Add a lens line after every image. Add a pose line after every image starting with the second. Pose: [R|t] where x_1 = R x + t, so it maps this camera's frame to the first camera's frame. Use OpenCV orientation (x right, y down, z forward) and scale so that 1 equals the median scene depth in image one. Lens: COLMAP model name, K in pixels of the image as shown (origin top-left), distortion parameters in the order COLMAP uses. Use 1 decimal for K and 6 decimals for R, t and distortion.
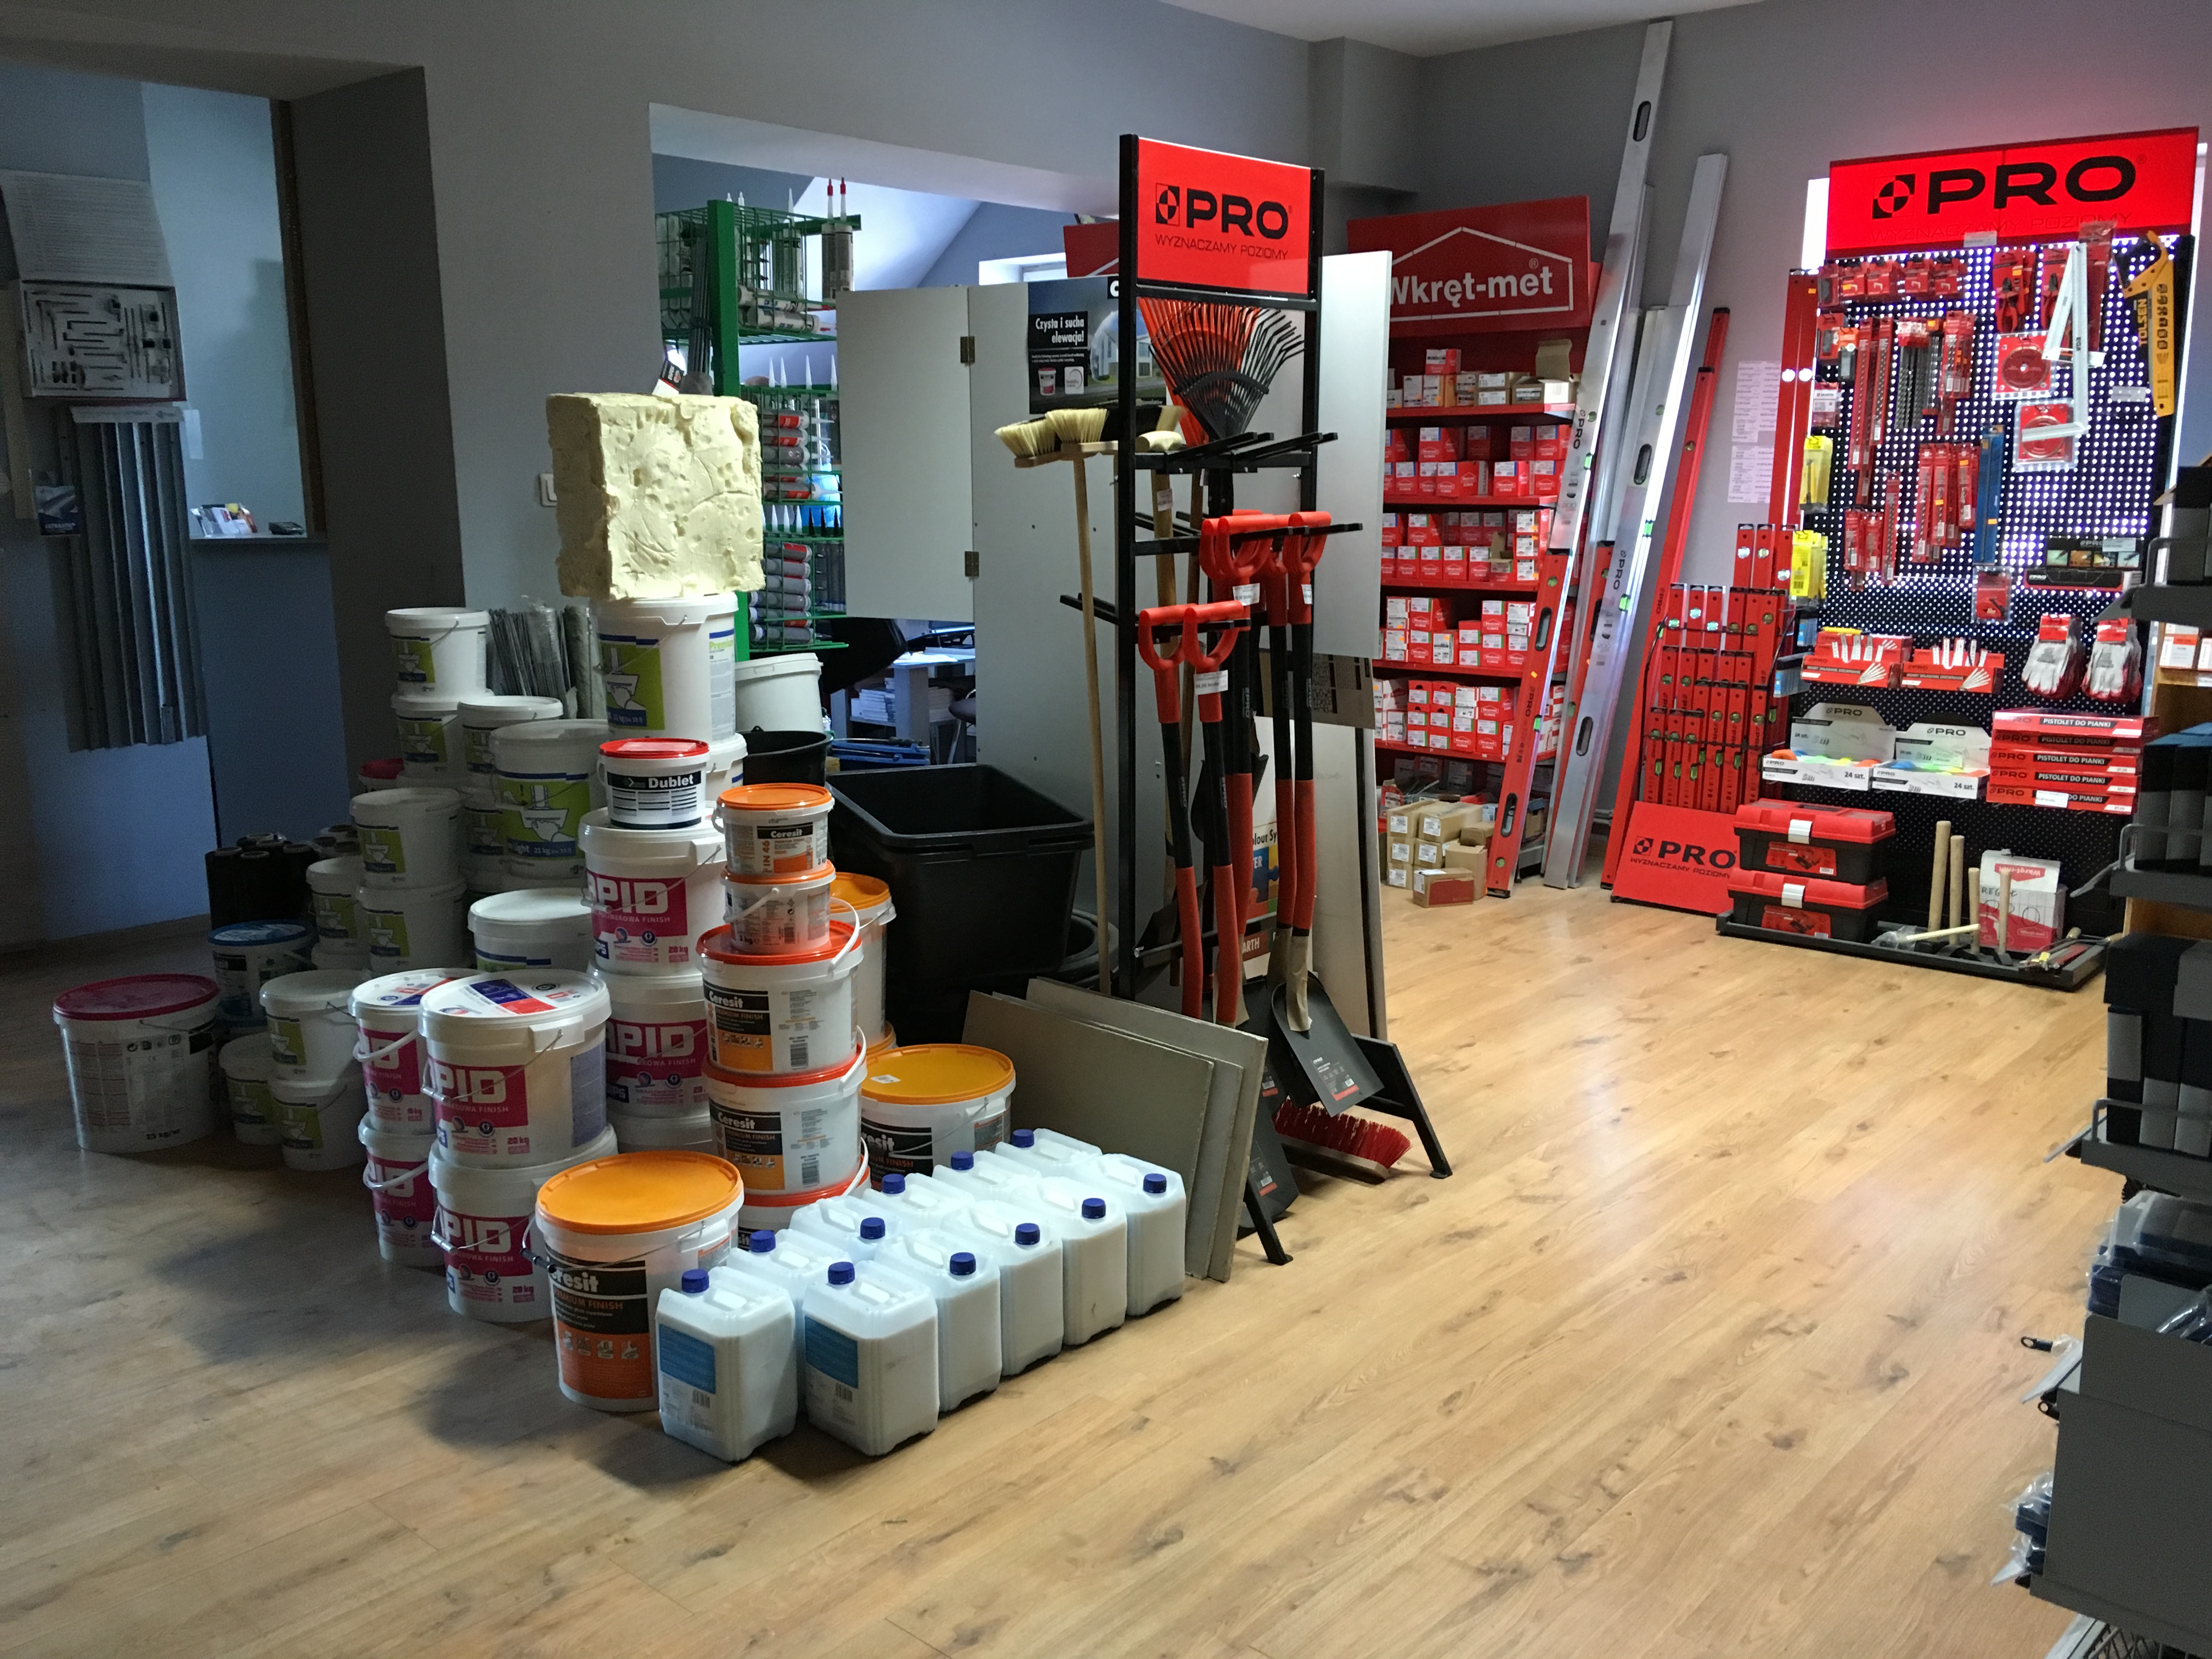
lens RADIAL K [[1855.3, 0, 1107.2], [0, 1855.3, 839.4], [0, 0, 1]] dist [0.116665, -0.177408]
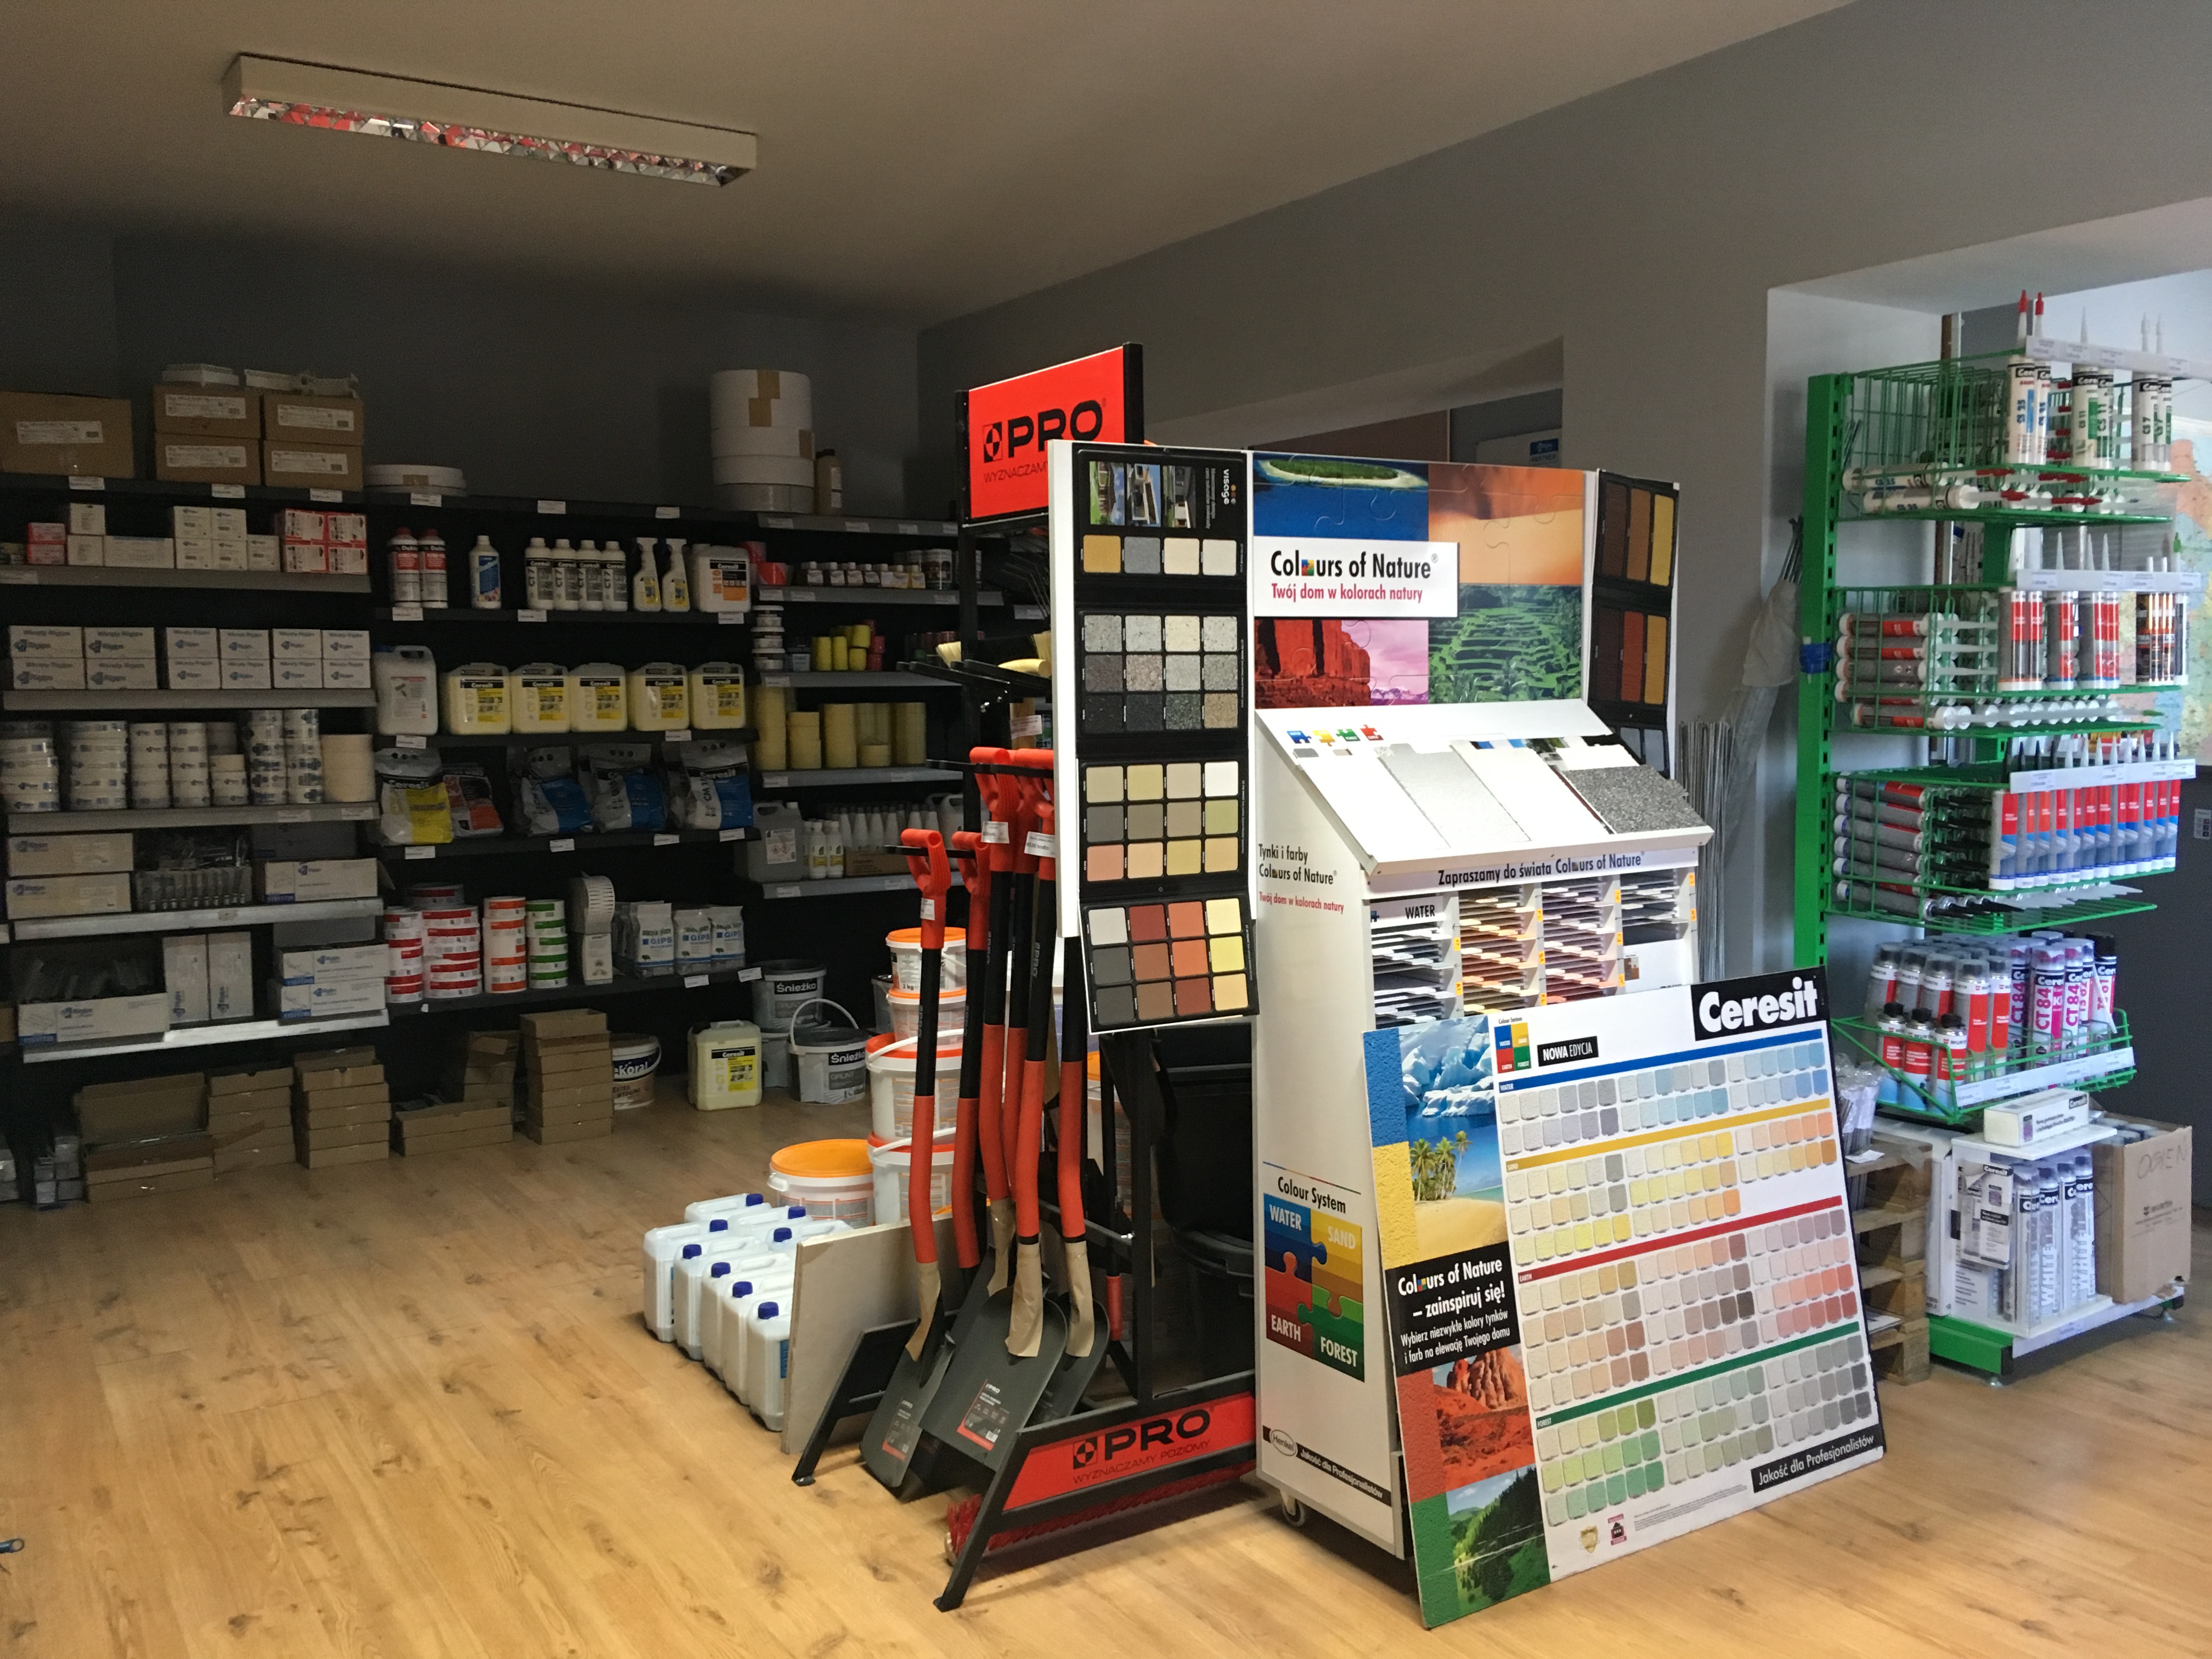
lens RADIAL K [[1855.3, 0, 1107.2], [0, 1855.3, 839.4], [0, 0, 1]] dist [0.116665, -0.177408]
pose [[-0.264818, 0.088405, -0.960238, 0.641198], [-0.182297, 0.973243, 0.139877, -0.180758], [0.946910, 0.212090, -0.241616, 0.863410]]
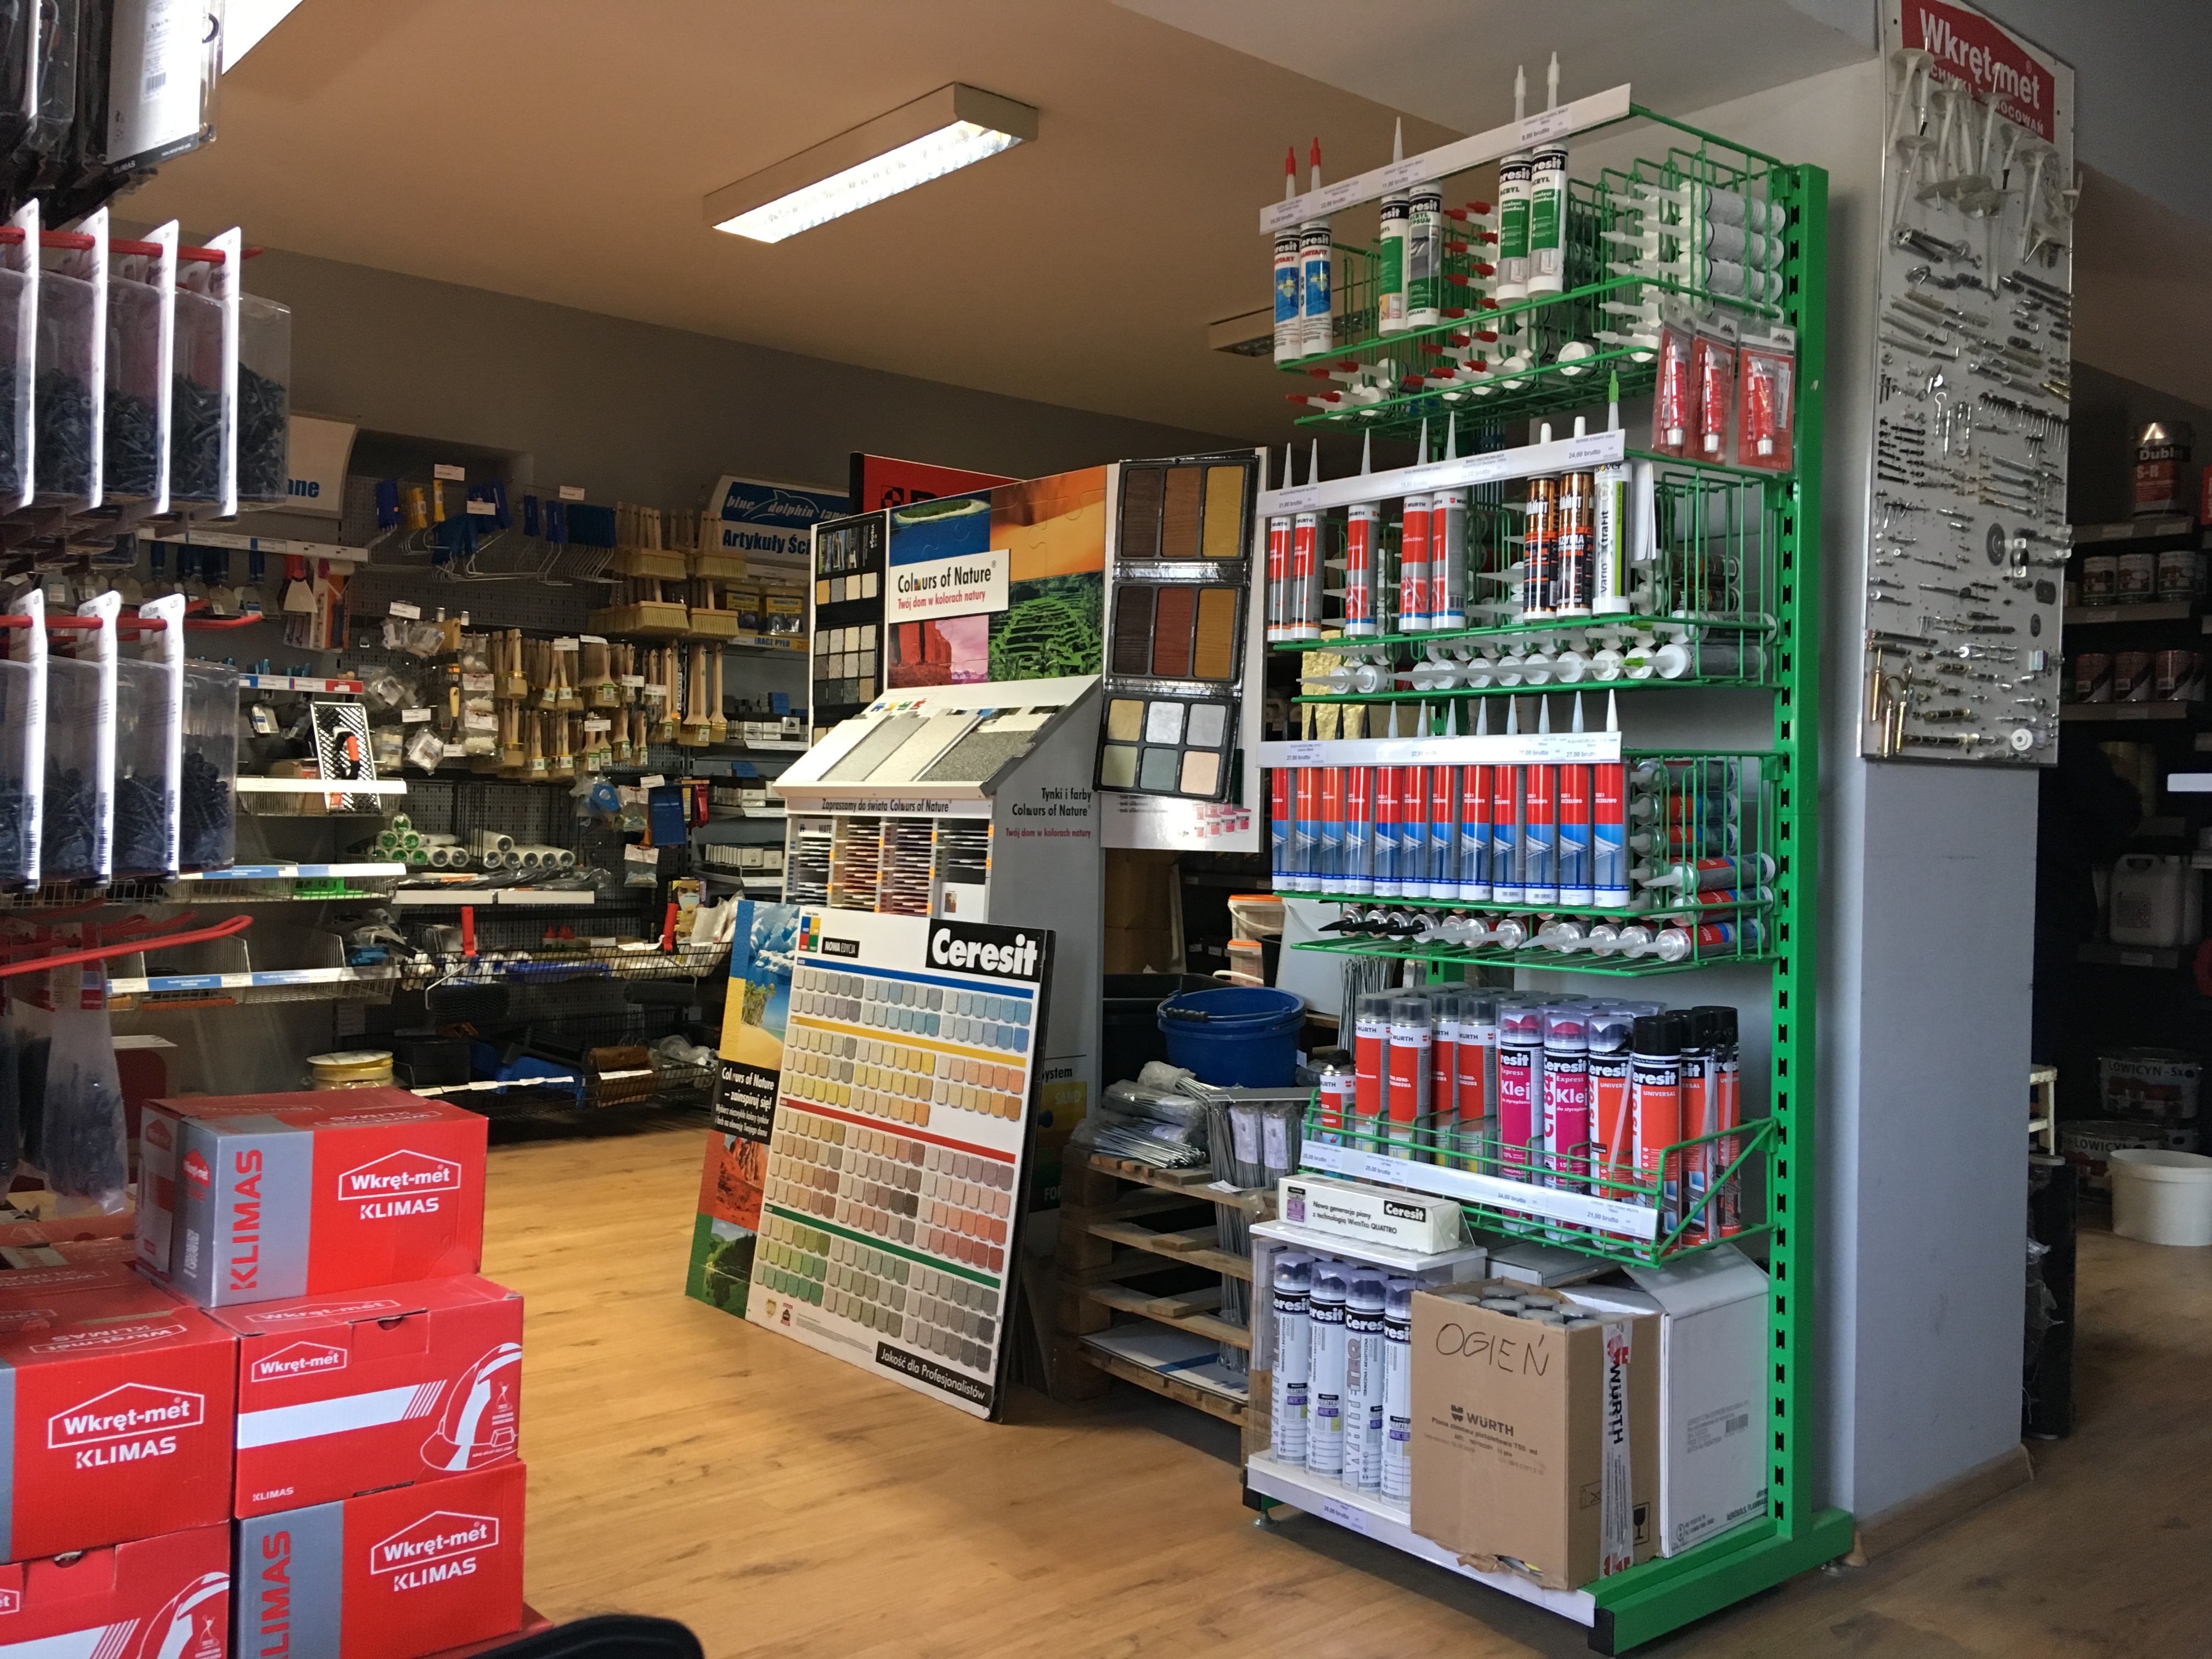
lens RADIAL K [[1869.3, 0, 1107.5], [0, 1869.3, 835.8], [0, 0, 1]] dist [0.101900, -0.145825]
pose [[-0.989755, -0.016860, 0.141775, -0.167324], [0.014599, 0.975847, 0.217969, -0.264984], [-0.142025, 0.217805, -0.965603, 1.573096]]
